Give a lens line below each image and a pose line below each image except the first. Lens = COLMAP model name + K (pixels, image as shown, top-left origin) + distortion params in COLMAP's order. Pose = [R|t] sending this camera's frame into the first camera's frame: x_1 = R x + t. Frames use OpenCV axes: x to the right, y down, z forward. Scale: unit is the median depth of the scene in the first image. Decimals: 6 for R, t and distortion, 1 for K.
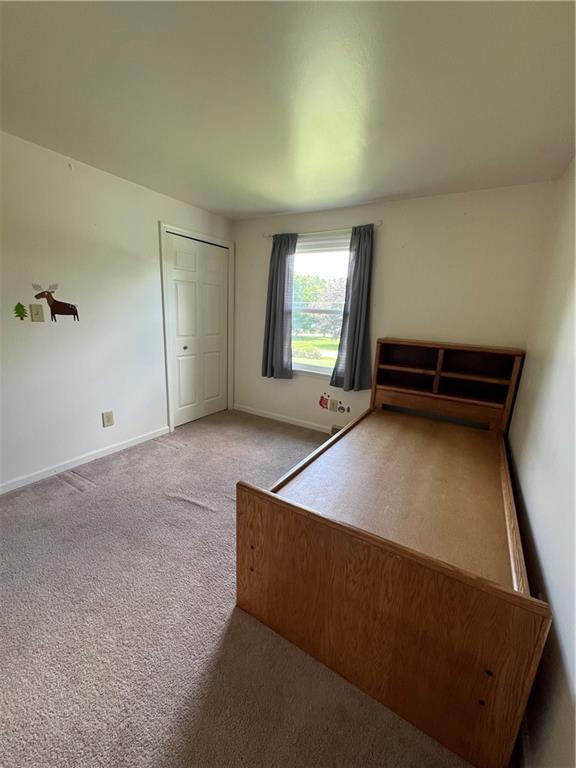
lens RADIAL K [[309.9, 0, 288.8], [0, 309.9, 383.9], [0, 0, 1]] dist [0.002157, -0.000196]
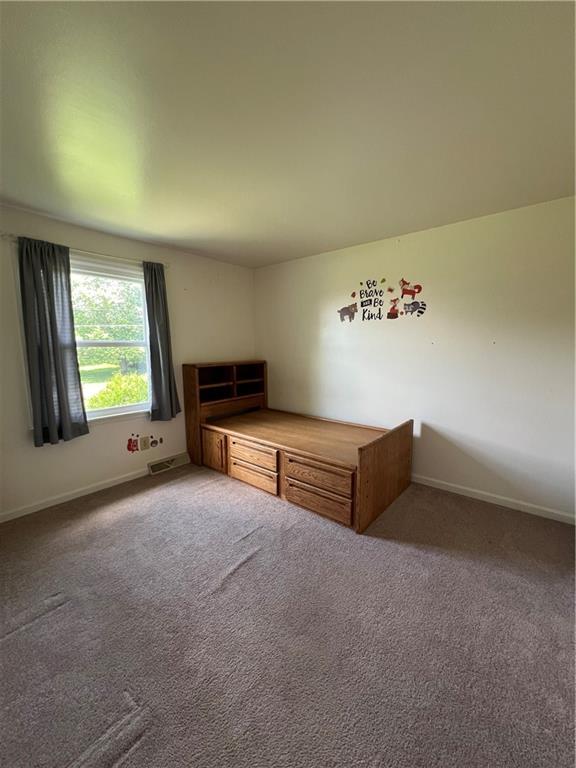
lens RADIAL K [[304.7, 0, 289.7], [0, 304.7, 384.9], [0, 0, 1]] dist [0.000324, 0.000004]
pose [[0.147051, -0.172789, 0.973920, -0.701077], [0.243332, 0.960684, 0.133700, -0.123409], [-0.958731, 0.217325, 0.183315, 0.410405]]
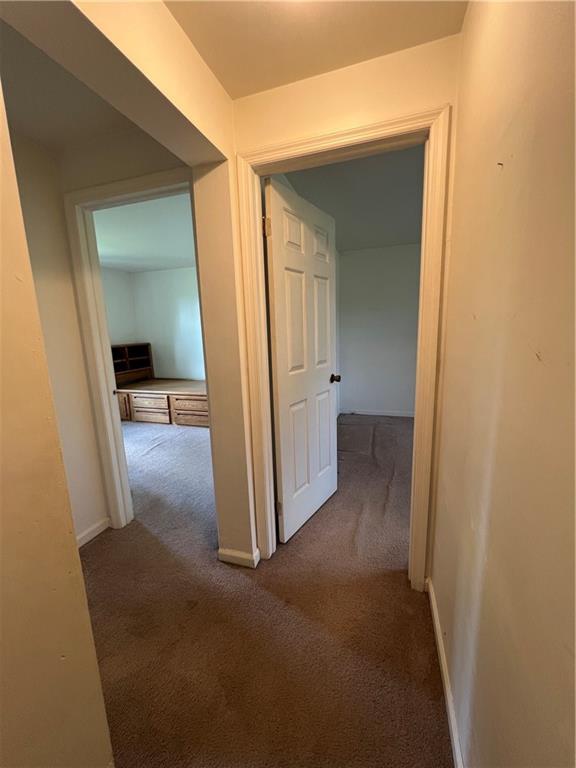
lens RADIAL K [[309.9, 0, 288.8], [0, 309.9, 383.9], [0, 0, 1]] dist [0.002157, -0.000196]
pose [[-0.235739, -0.213947, 0.947974, -1.356522], [0.247373, 0.930124, 0.271434, -0.140310], [-0.939805, 0.298491, -0.166341, 0.338816]]
